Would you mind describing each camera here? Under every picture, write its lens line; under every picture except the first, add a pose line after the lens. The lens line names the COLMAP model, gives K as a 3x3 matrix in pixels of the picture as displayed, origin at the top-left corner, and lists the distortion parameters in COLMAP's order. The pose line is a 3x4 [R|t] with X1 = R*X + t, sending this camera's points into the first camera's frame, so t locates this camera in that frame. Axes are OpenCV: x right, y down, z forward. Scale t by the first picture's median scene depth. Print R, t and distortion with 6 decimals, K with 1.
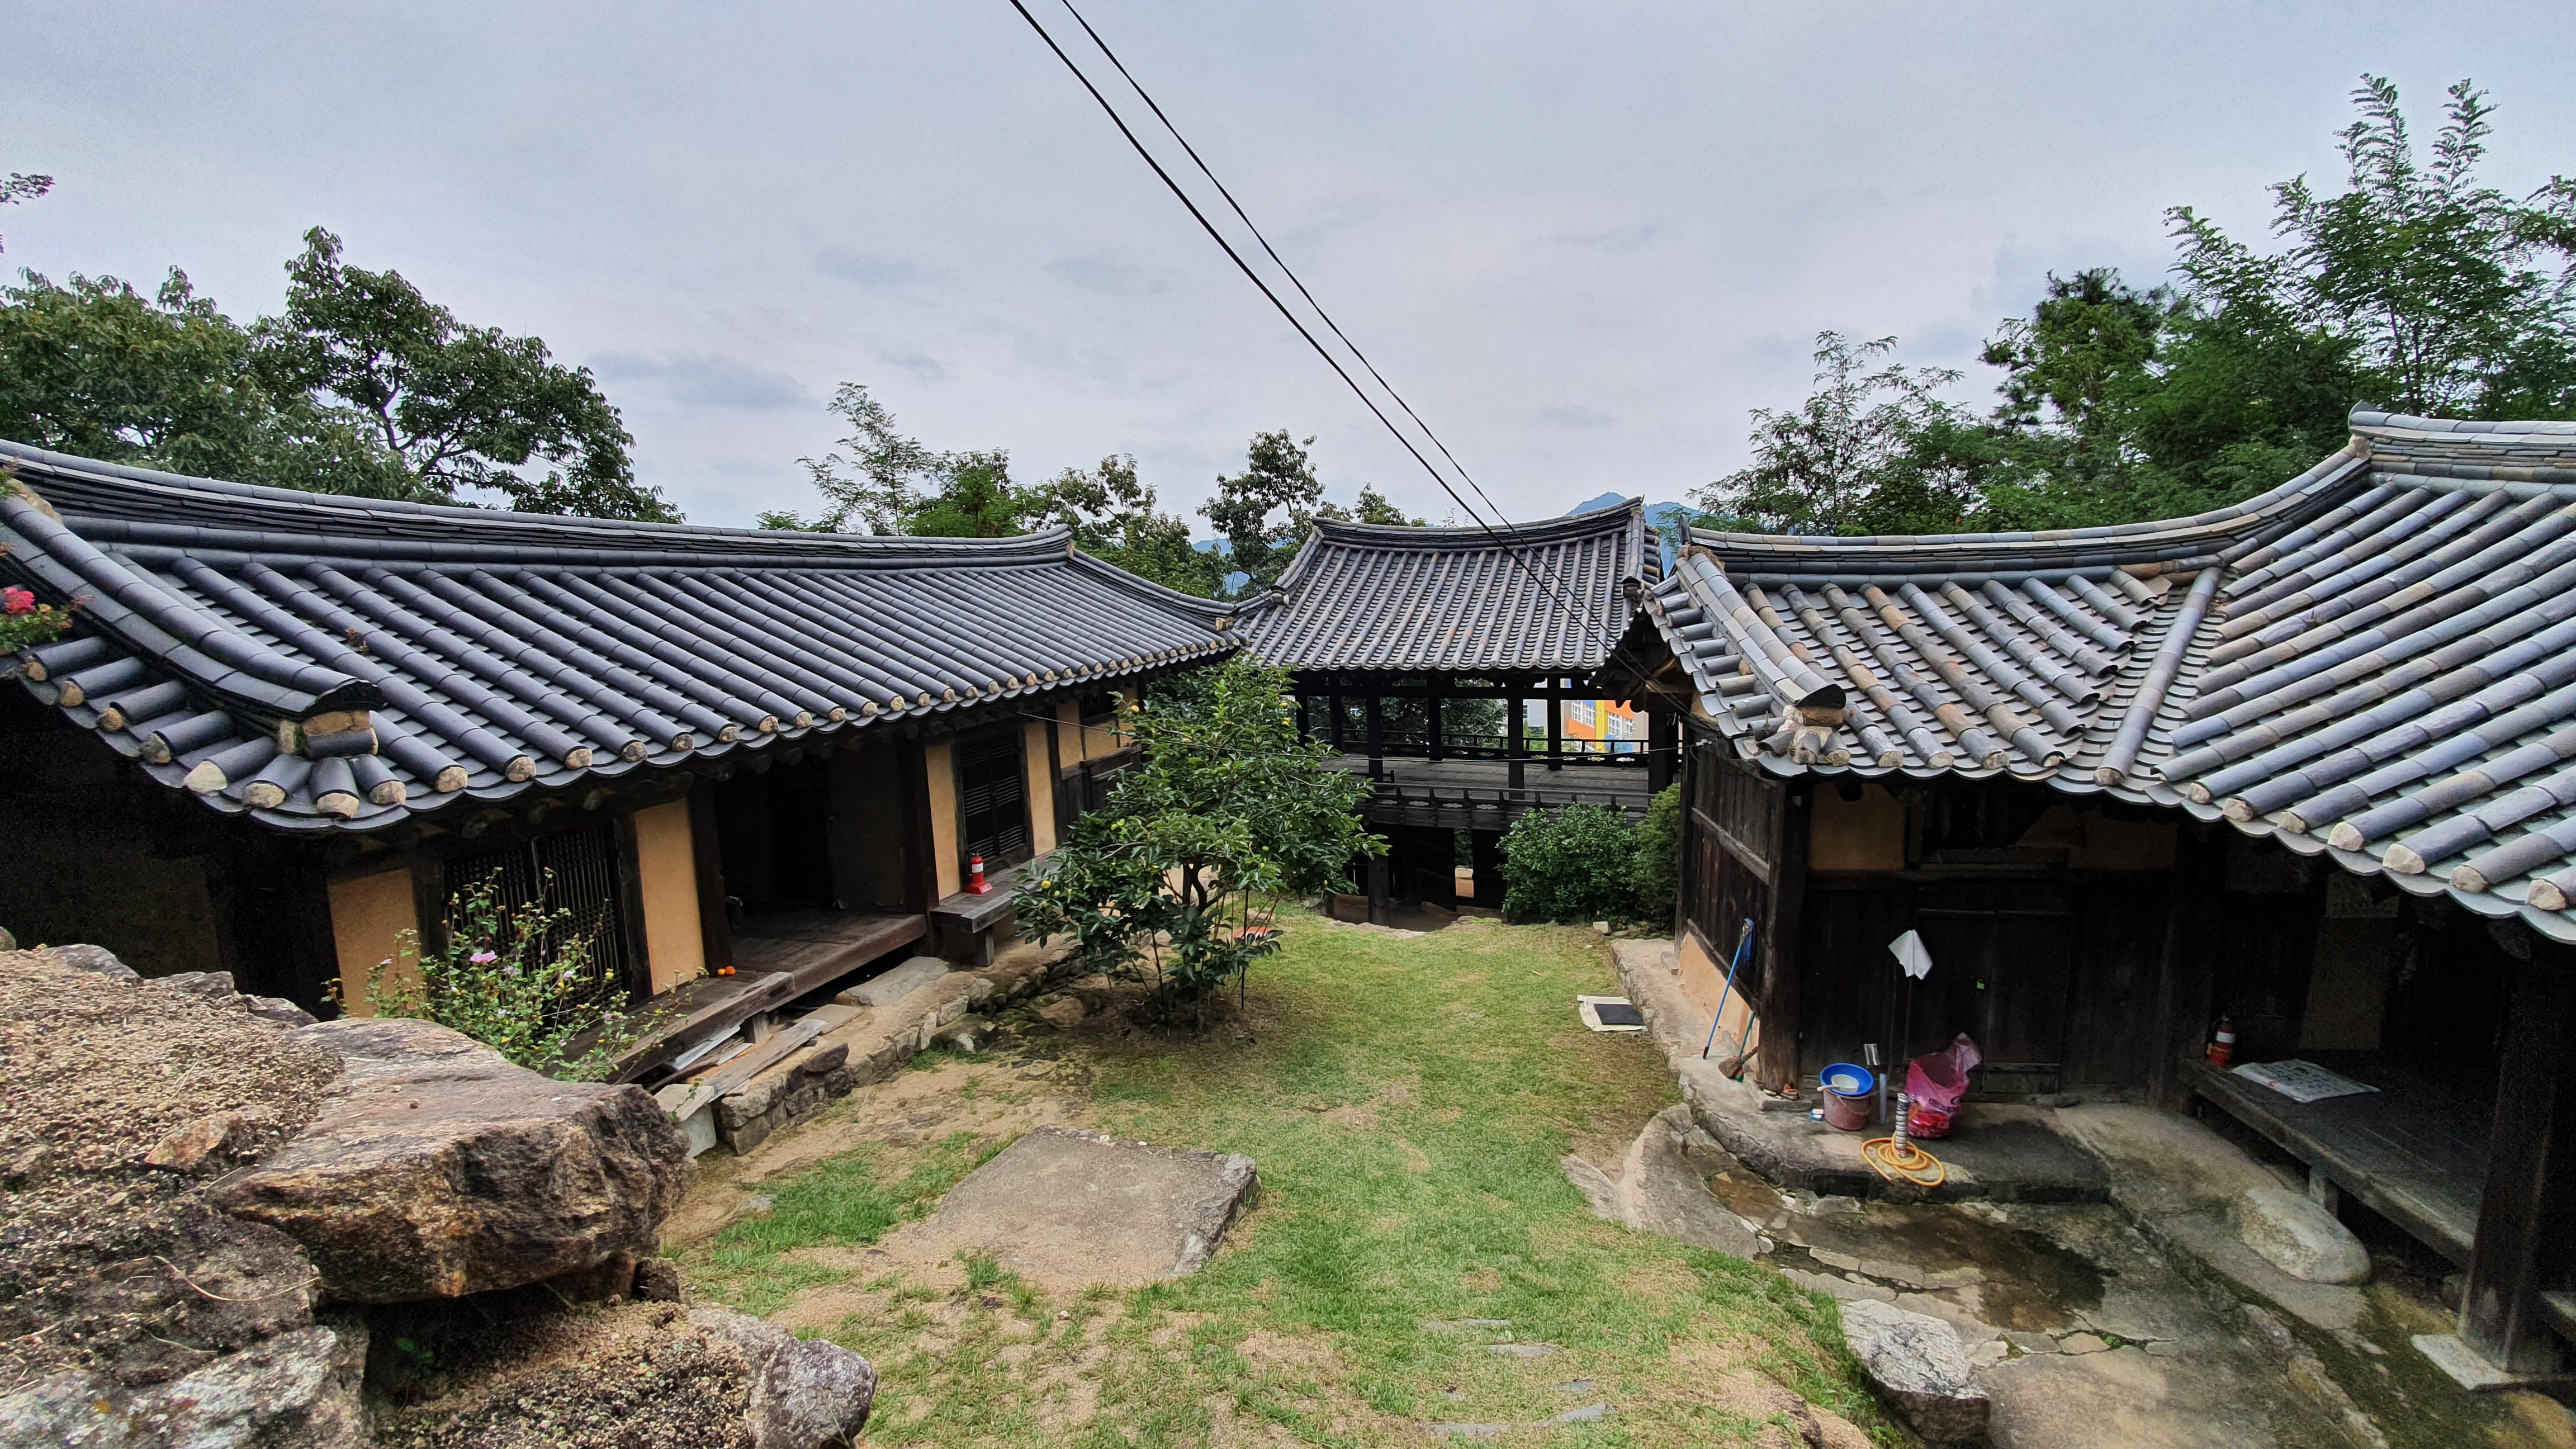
lens RADIAL K [[1031.6, 0, 1300.5], [0, 1031.6, 707.3], [0, 0, 1]] dist [-0.001901, -0.000568]
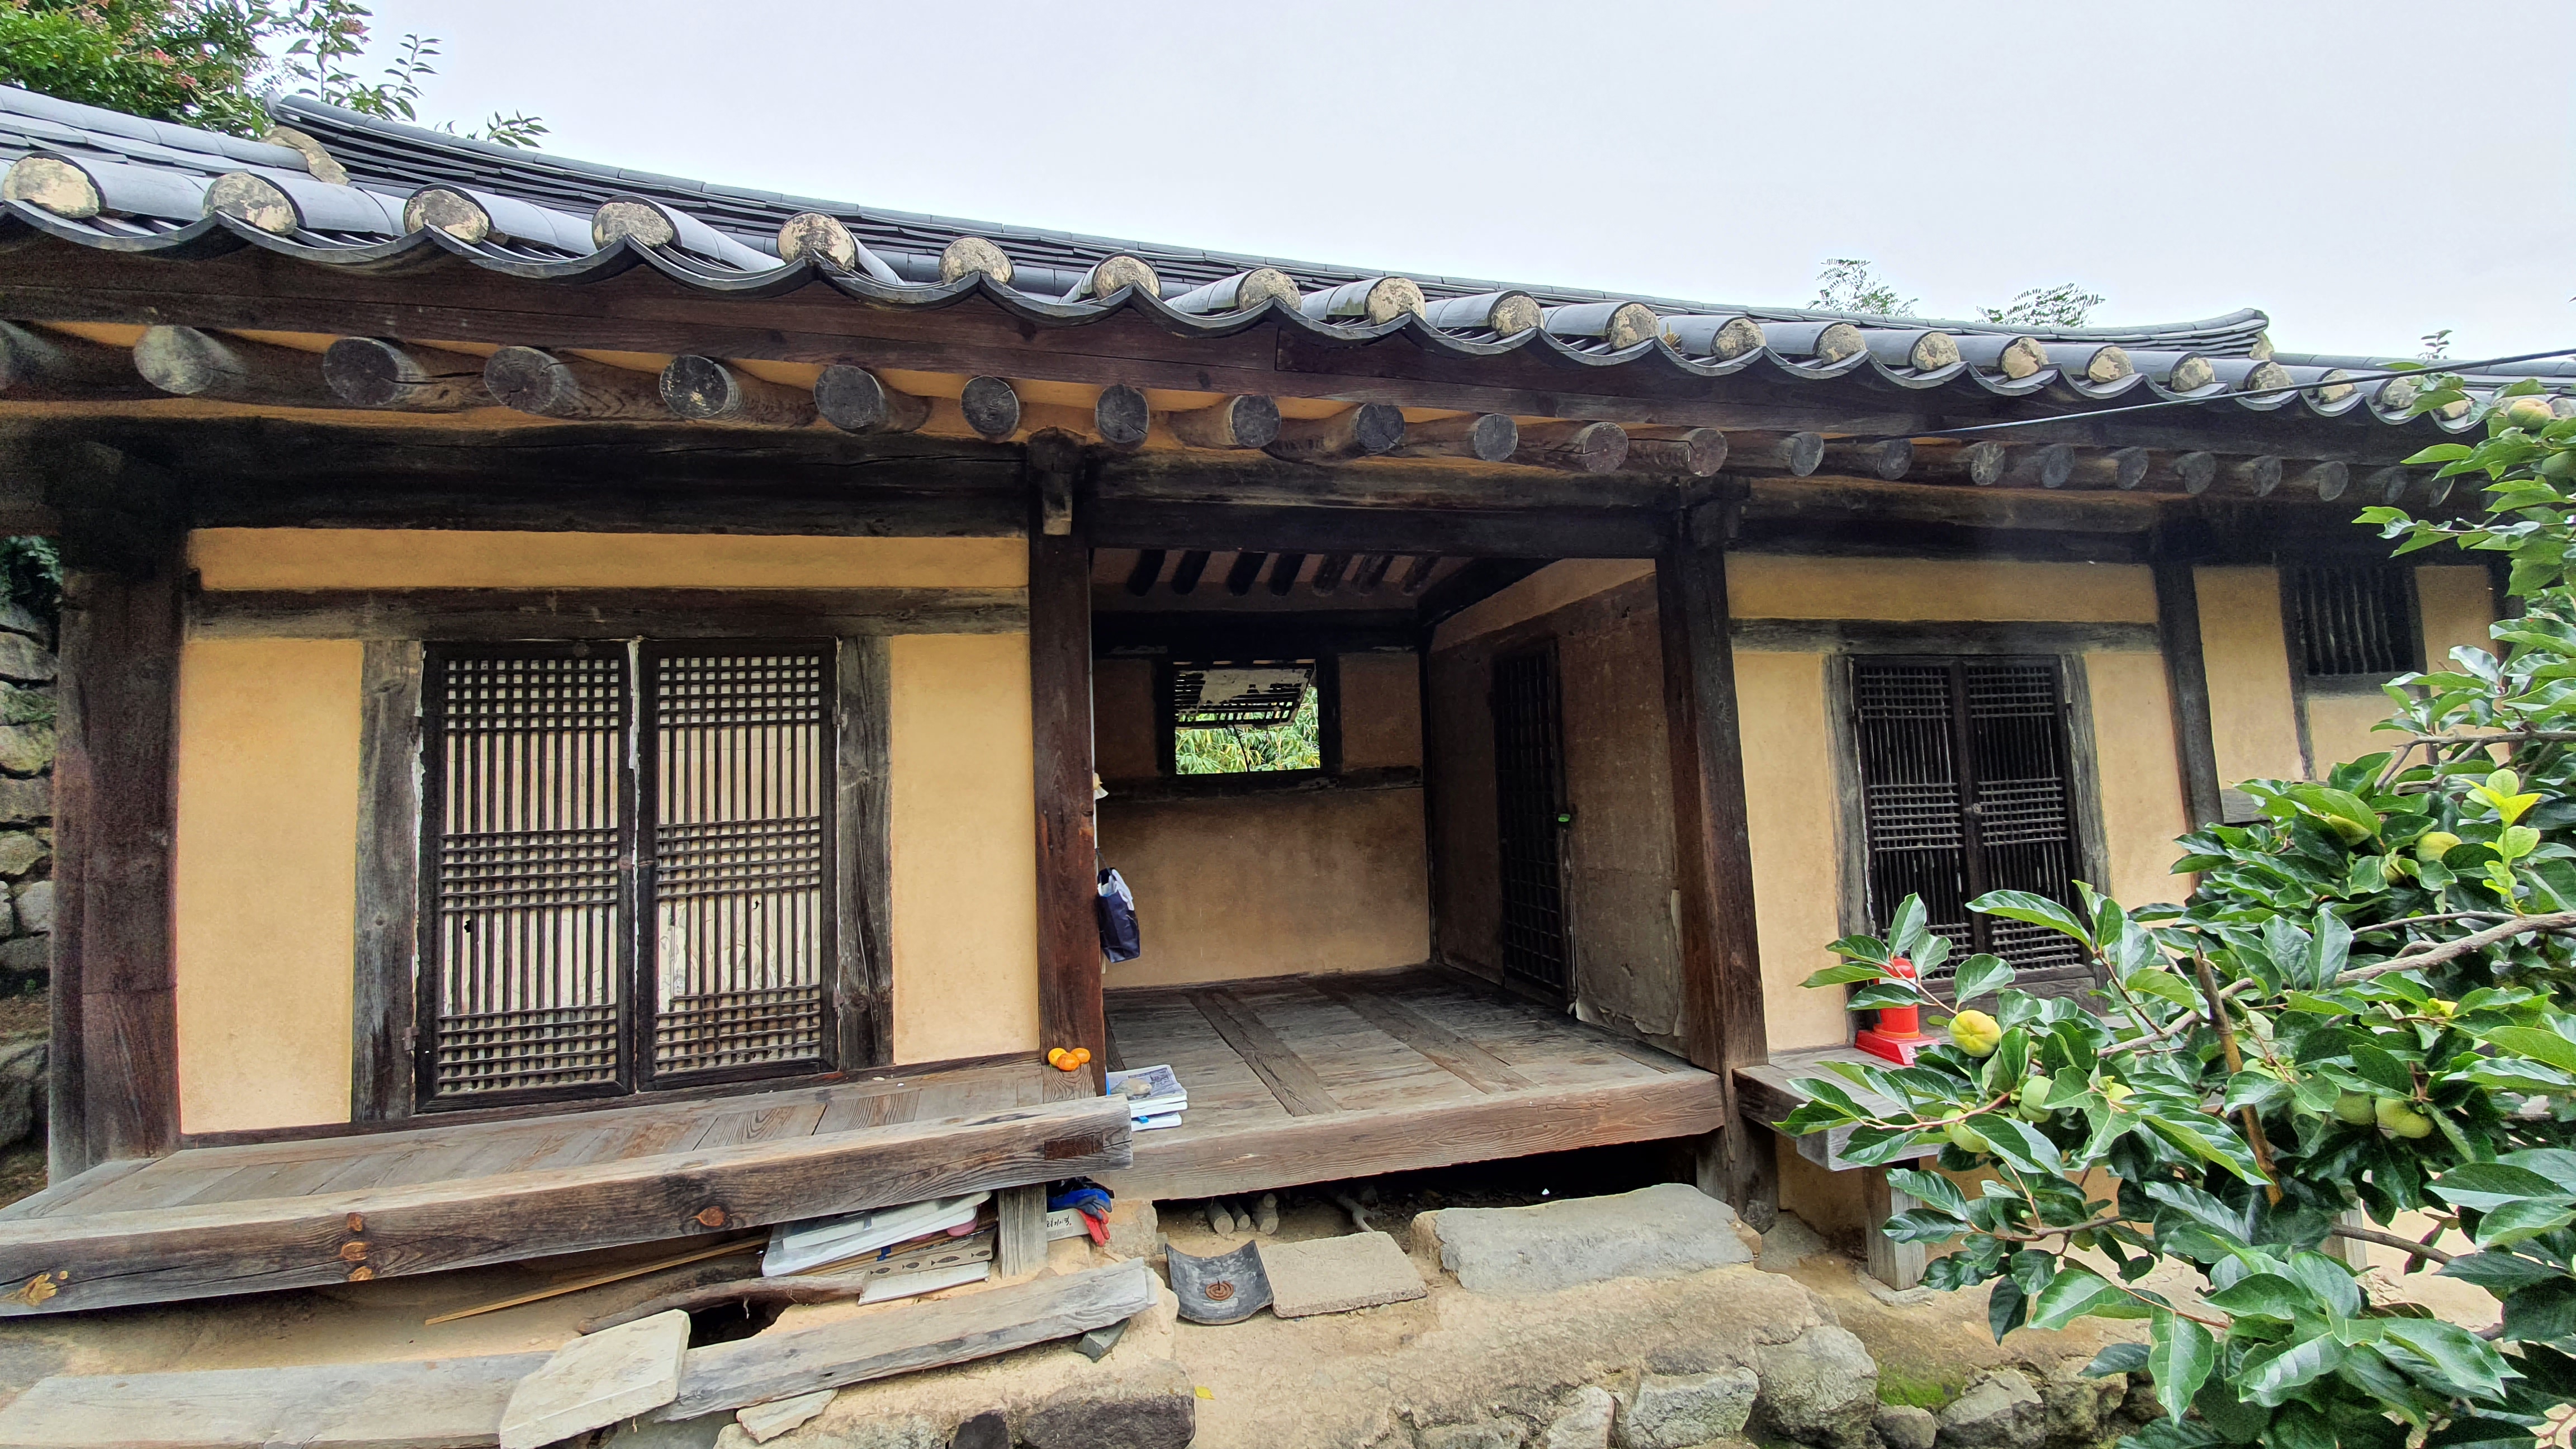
lens RADIAL K [[1031.6, 0, 1300.5], [0, 1031.6, 707.3], [0, 0, 1]] dist [-0.001901, -0.000568]
pose [[0.540899, -0.052466, -0.839450, -0.122447], [-0.074336, 0.991165, -0.109847, 0.119581], [0.837796, 0.121817, 0.532220, 0.653012]]
